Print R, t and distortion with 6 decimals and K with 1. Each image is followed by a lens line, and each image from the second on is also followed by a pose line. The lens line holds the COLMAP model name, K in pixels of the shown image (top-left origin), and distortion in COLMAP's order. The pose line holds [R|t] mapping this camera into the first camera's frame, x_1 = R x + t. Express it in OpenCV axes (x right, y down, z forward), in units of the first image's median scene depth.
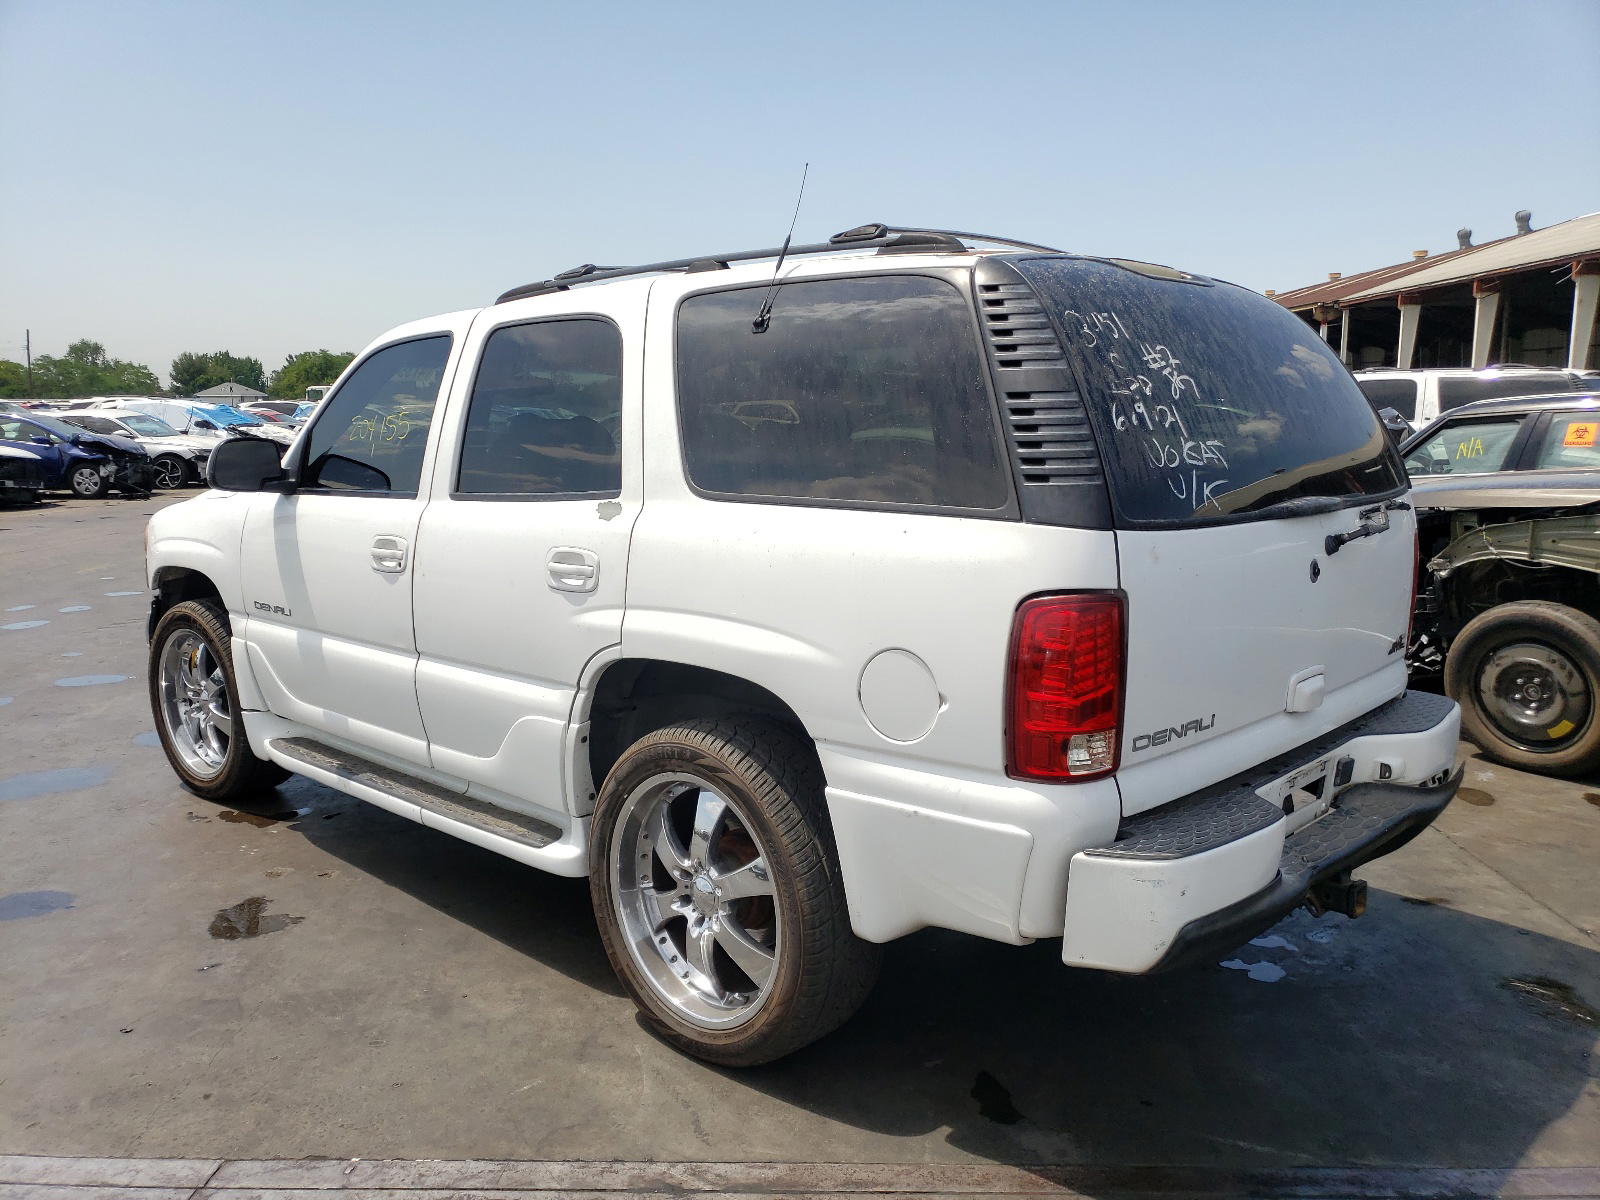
lens RADIAL K [[1217.0, 0, 800.0], [0, 1217.0, 600.0], [0, 0, 1]] dist [-0.000867, -0.000355]
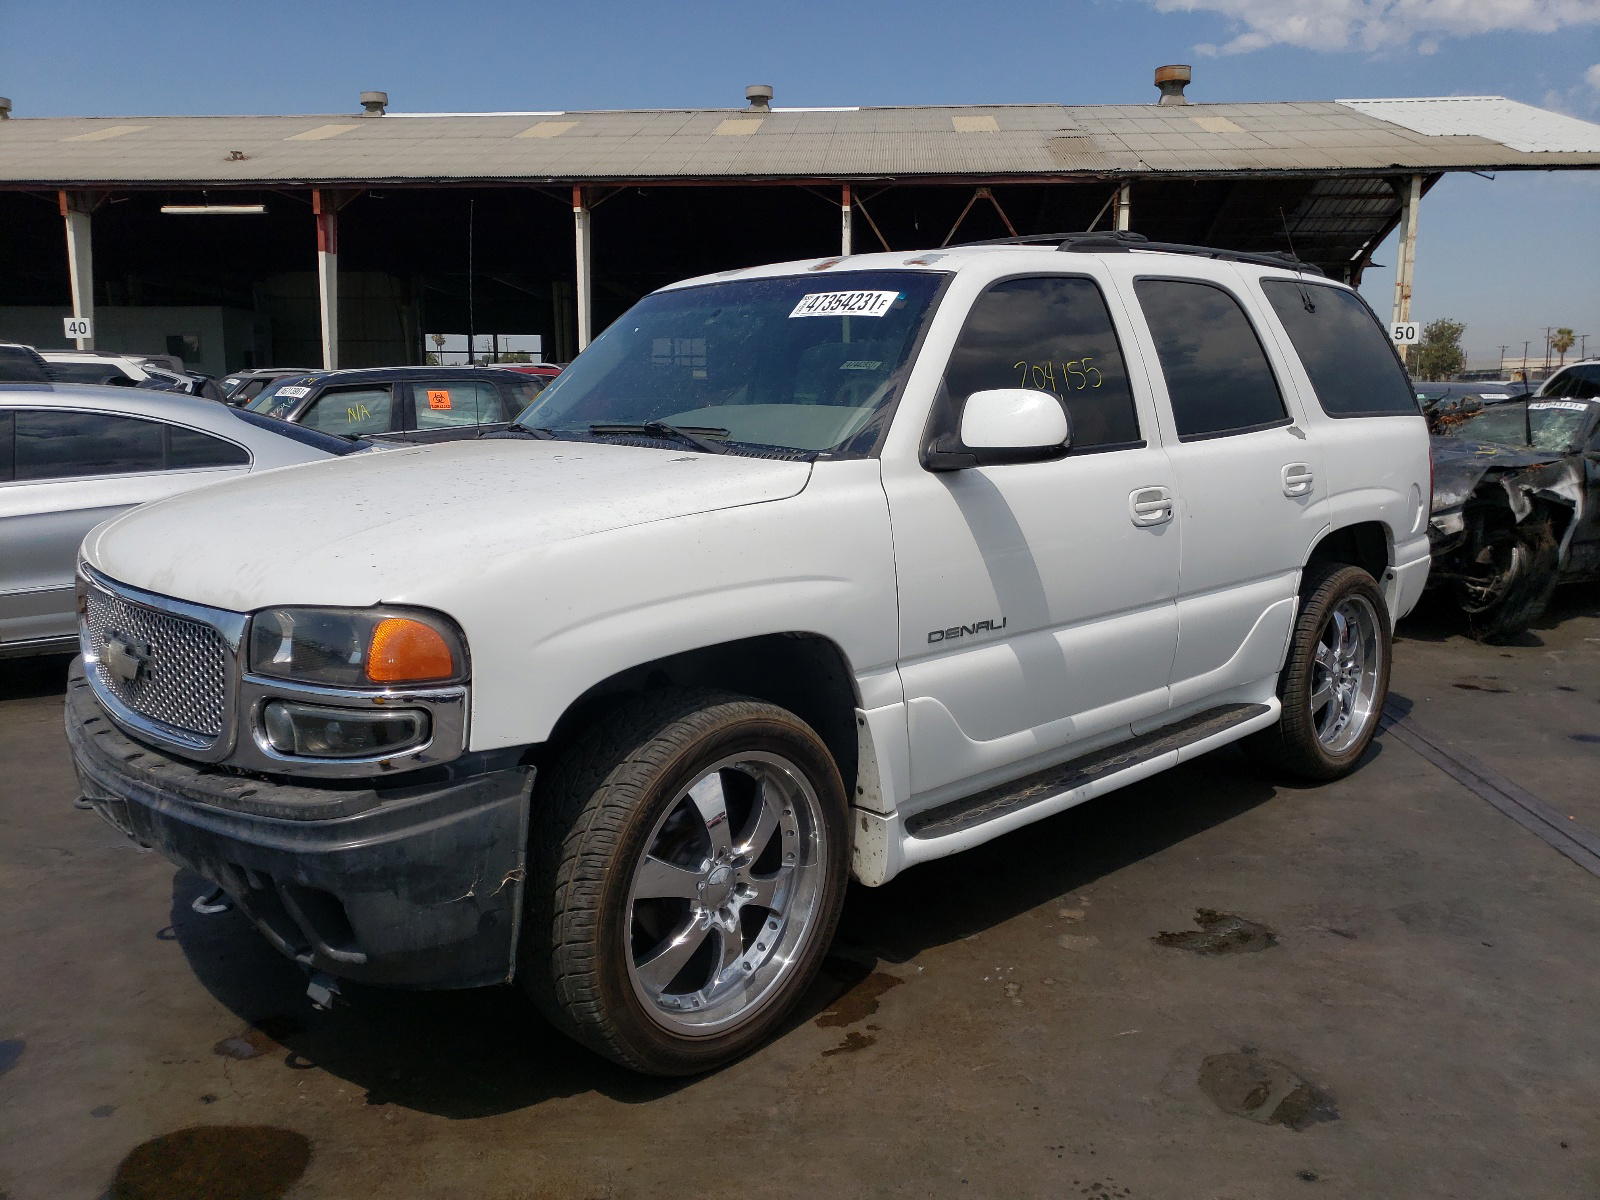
lens RADIAL K [[1217.0, 0, 800.0], [0, 1217.0, 600.0], [0, 0, 1]] dist [-0.000867, -0.000355]
pose [[0.133185, -0.175731, 0.975387, -1.335780], [0.164835, 0.974376, 0.153041, -0.160145], [-0.977288, 0.140396, 0.158738, 1.138979]]
